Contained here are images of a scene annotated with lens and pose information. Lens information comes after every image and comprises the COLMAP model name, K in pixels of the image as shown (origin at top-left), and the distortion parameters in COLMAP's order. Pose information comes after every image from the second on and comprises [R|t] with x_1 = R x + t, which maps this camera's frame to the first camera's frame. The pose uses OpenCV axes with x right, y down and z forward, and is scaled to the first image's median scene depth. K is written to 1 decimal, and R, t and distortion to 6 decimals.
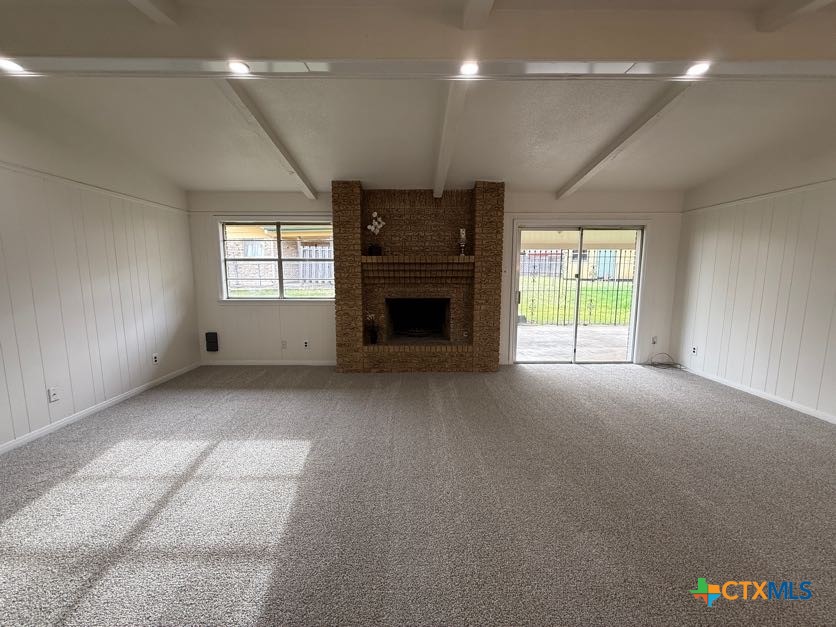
lens RADIAL K [[333.6, 0, 415.7], [0, 333.6, 313.7], [0, 0, 1]] dist [-0.000159, 0.000393]
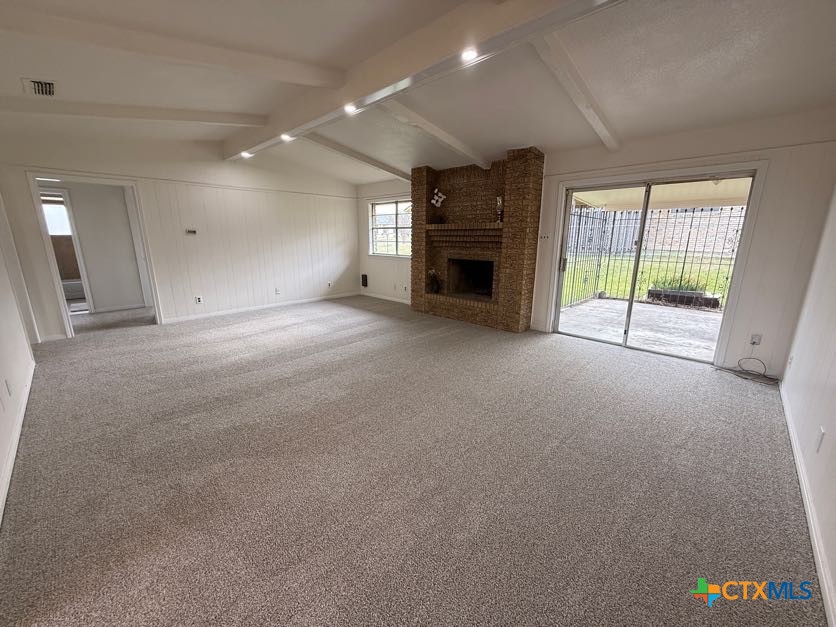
lens RADIAL K [[333.6, 0, 415.7], [0, 333.6, 313.7], [0, 0, 1]] dist [-0.000159, 0.000393]
pose [[0.710093, 0.163409, -0.684884, 0.736684], [-0.092774, 0.985930, 0.139049, -0.004606], [0.697969, -0.035199, 0.715262, 0.017105]]
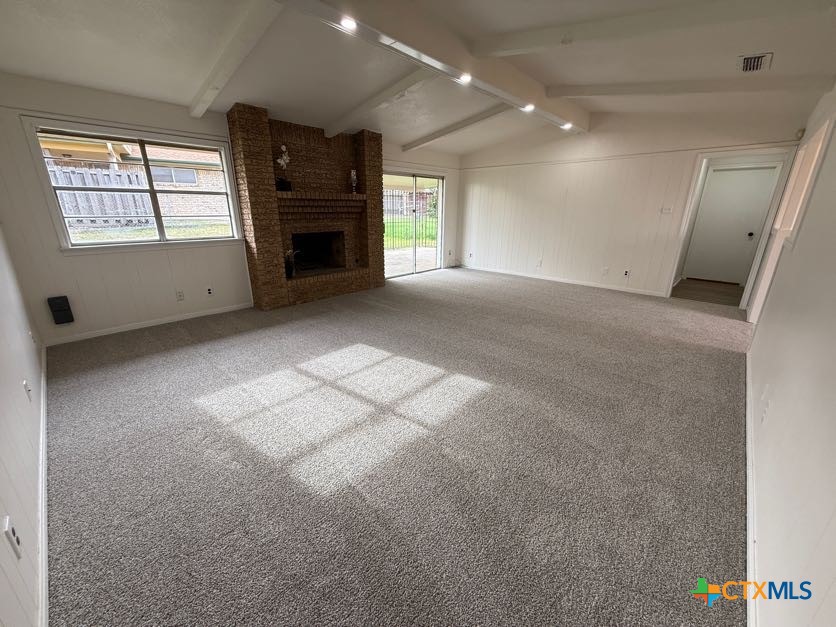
lens RADIAL K [[333.6, 0, 415.7], [0, 333.6, 313.7], [0, 0, 1]] dist [-0.000159, 0.000393]
pose [[0.693688, -0.215437, 0.687302, -0.615175], [0.086174, 0.972190, 0.217762, 0.003033], [-0.715102, -0.091831, 0.692962, -0.026362]]
